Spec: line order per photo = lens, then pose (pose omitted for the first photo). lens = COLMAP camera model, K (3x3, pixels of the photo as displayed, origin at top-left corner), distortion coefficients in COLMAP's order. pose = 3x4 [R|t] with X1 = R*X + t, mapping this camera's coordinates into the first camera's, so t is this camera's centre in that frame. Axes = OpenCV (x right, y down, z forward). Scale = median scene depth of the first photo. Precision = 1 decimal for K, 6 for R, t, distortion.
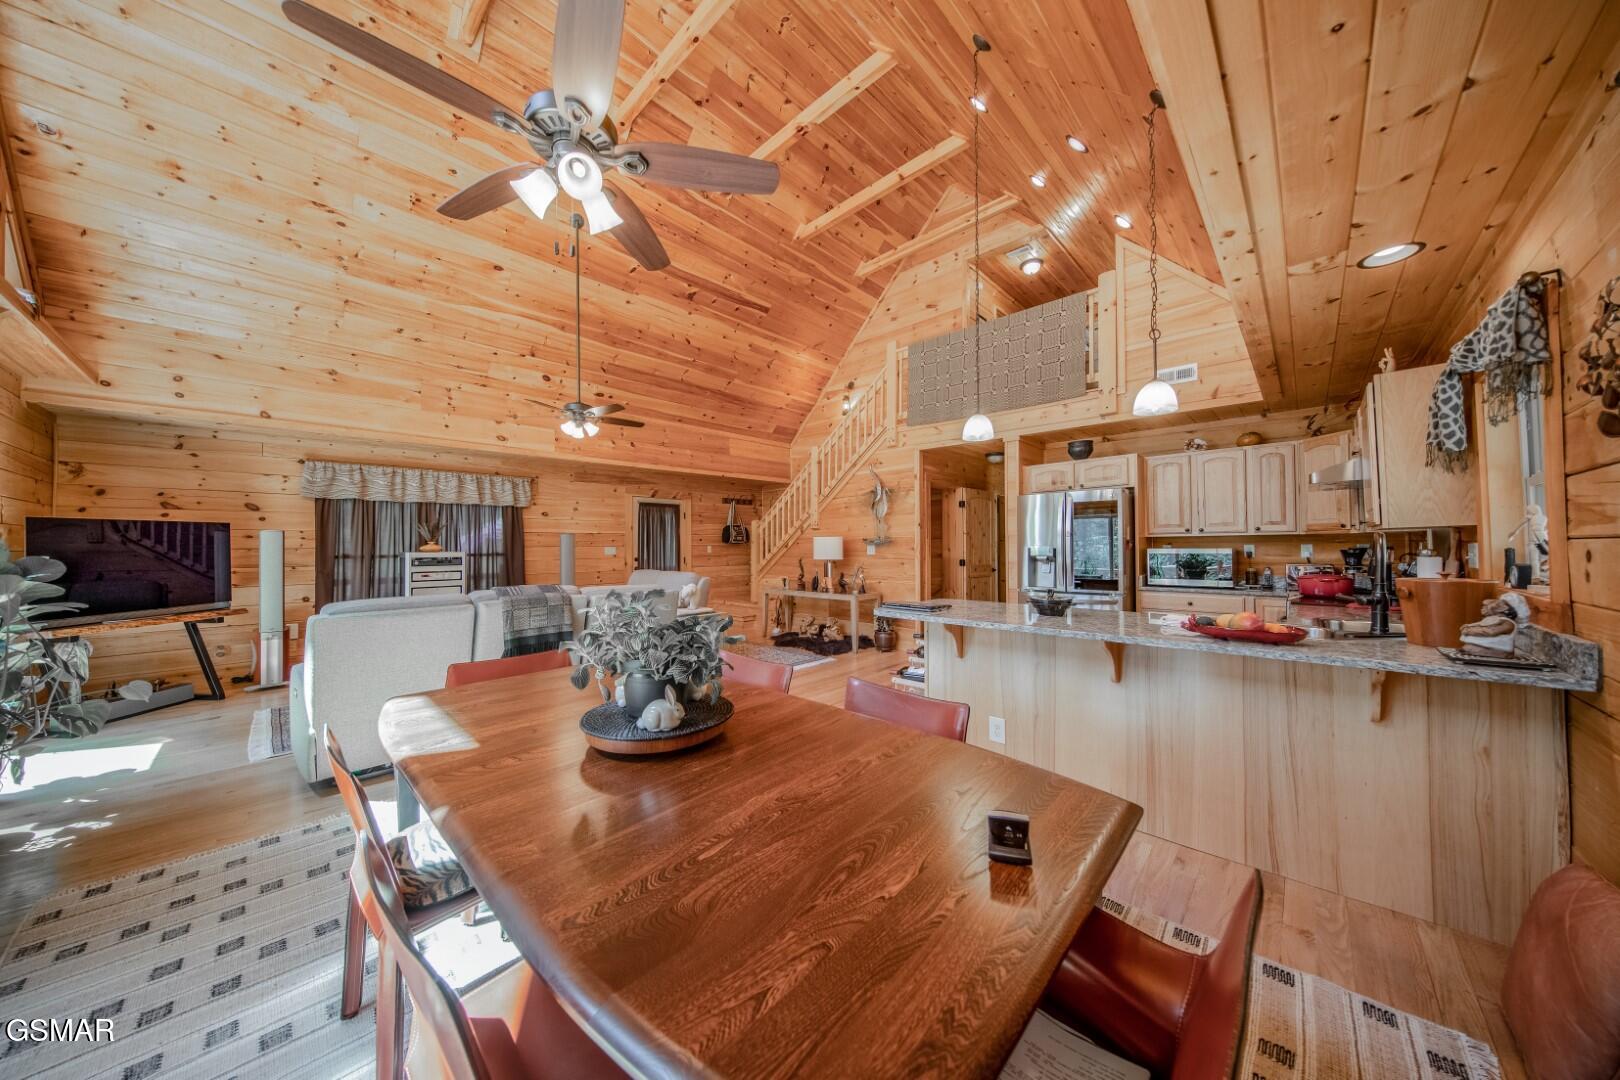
lens RADIAL K [[525.8, 0, 810.0], [0, 525.8, 540.0], [0, 0, 1]] dist [0.018334, -0.000006]
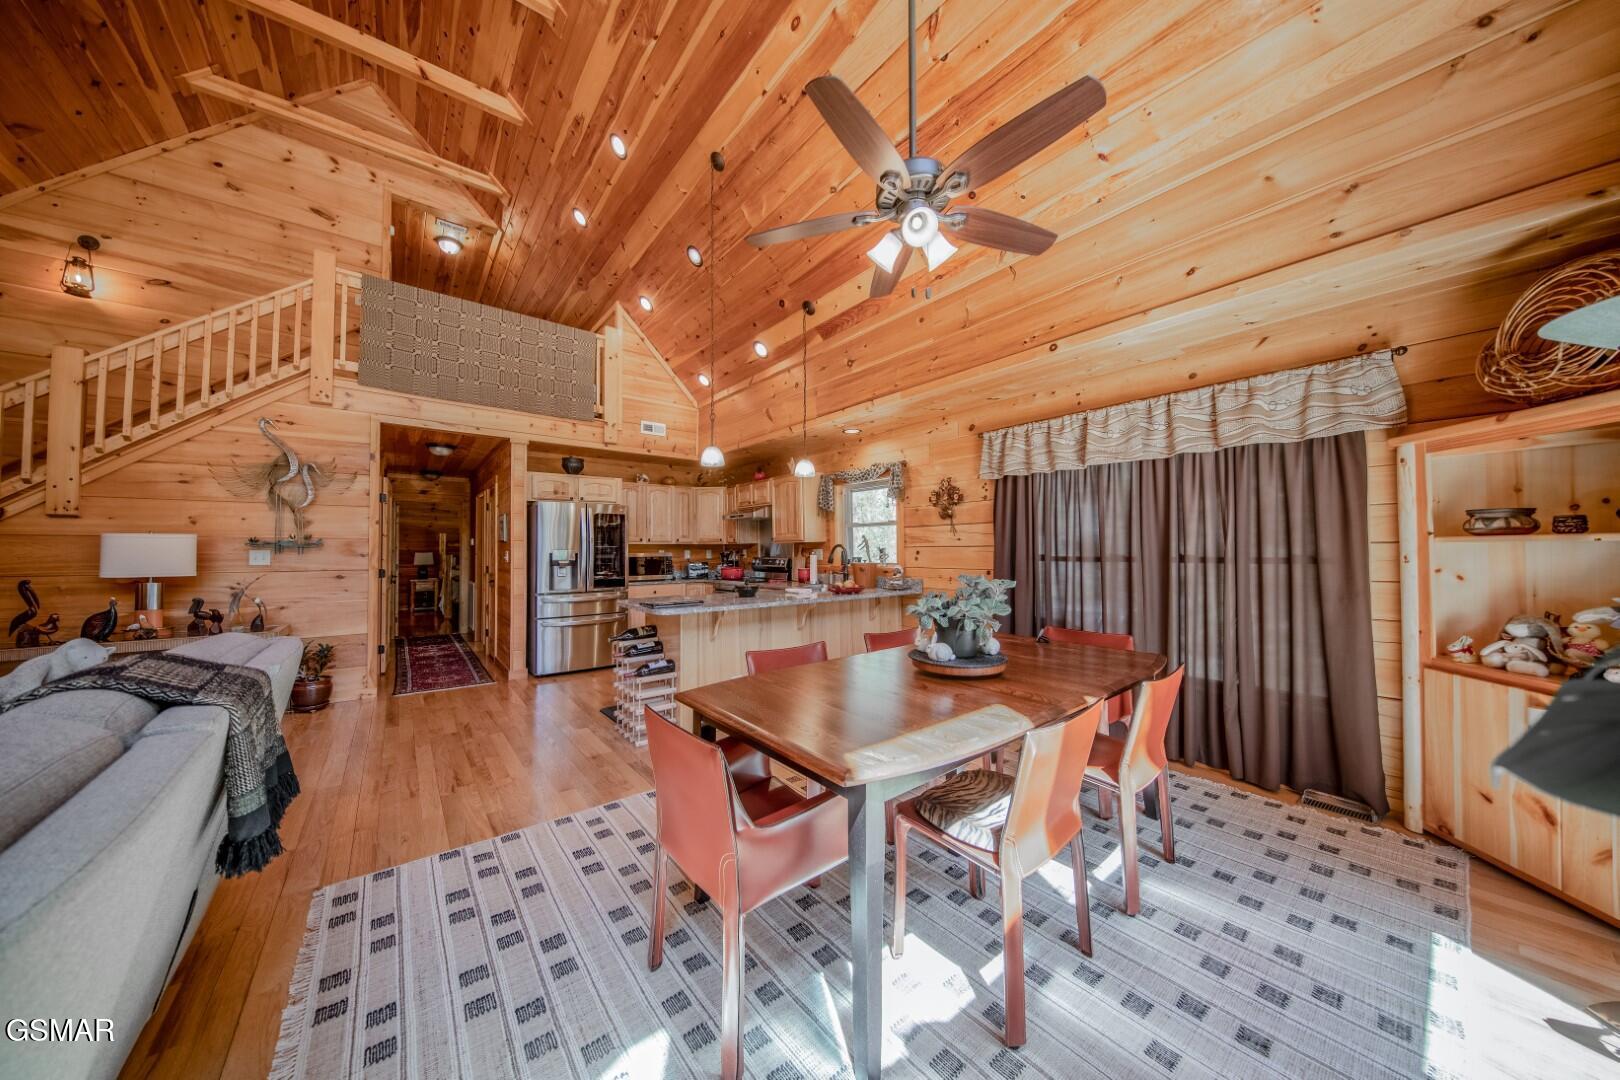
lens RADIAL K [[516.3, 0, 810.0], [0, 516.3, 540.0], [0, 0, 1]] dist [-0.005274, 0.000008]
pose [[0.134127, 0.021964, 0.990721, -0.537551], [-0.012355, 0.999714, -0.020490, 0.004017], [-0.990887, -0.009492, 0.134360, 0.372108]]
